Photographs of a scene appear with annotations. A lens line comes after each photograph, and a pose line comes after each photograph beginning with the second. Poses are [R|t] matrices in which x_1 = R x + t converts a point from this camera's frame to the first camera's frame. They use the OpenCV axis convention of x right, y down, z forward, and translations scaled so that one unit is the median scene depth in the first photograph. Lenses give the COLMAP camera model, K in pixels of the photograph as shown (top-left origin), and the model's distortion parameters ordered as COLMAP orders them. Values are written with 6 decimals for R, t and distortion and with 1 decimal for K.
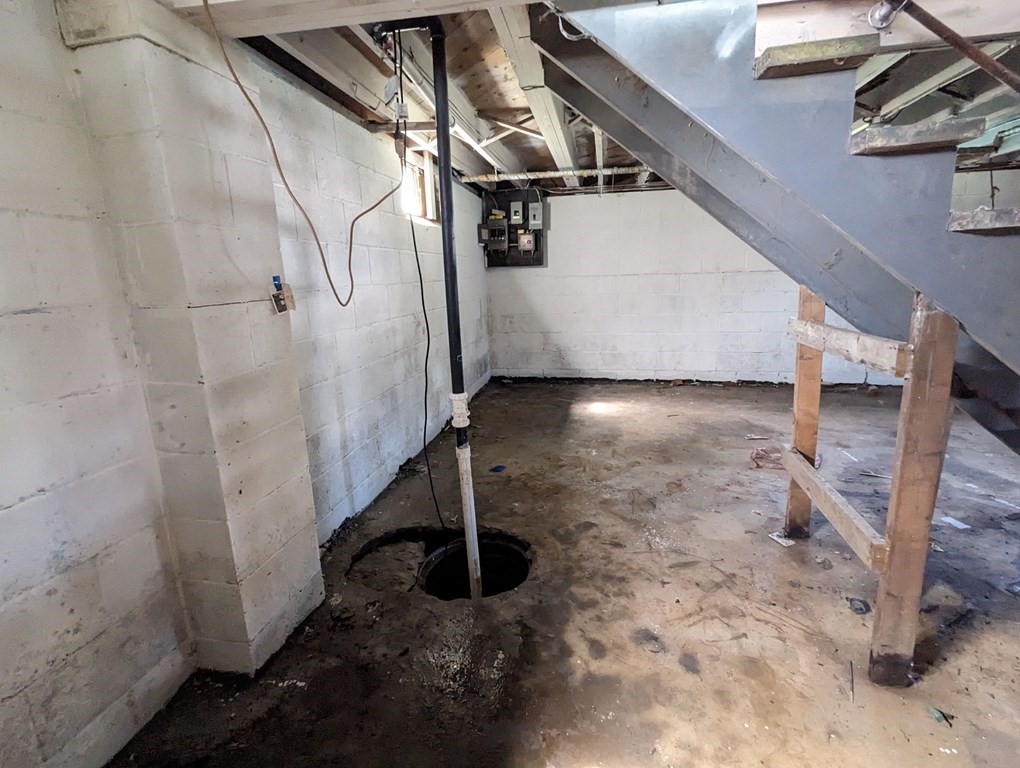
lens RADIAL K [[483.6, 0, 510.0], [0, 483.6, 384.0], [0, 0, 1]] dist [0.001076, 0.000096]
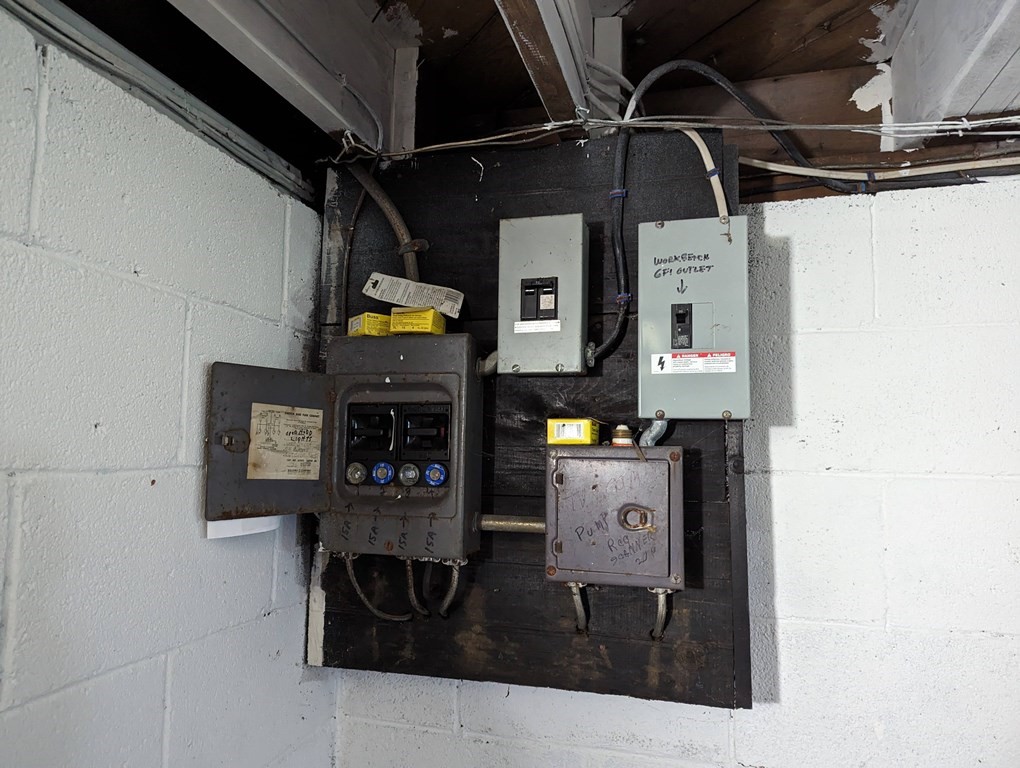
lens RADIAL K [[706.4, 0, 510.0], [0, 706.4, 384.0], [0, 0, 1]] dist [0.000829, 0.000095]
pose [[0.996120, 0.030050, -0.082715, 0.021744], [-0.054288, 0.949575, -0.308805, -0.268692], [0.069265, 0.312097, 0.947522, 0.817582]]
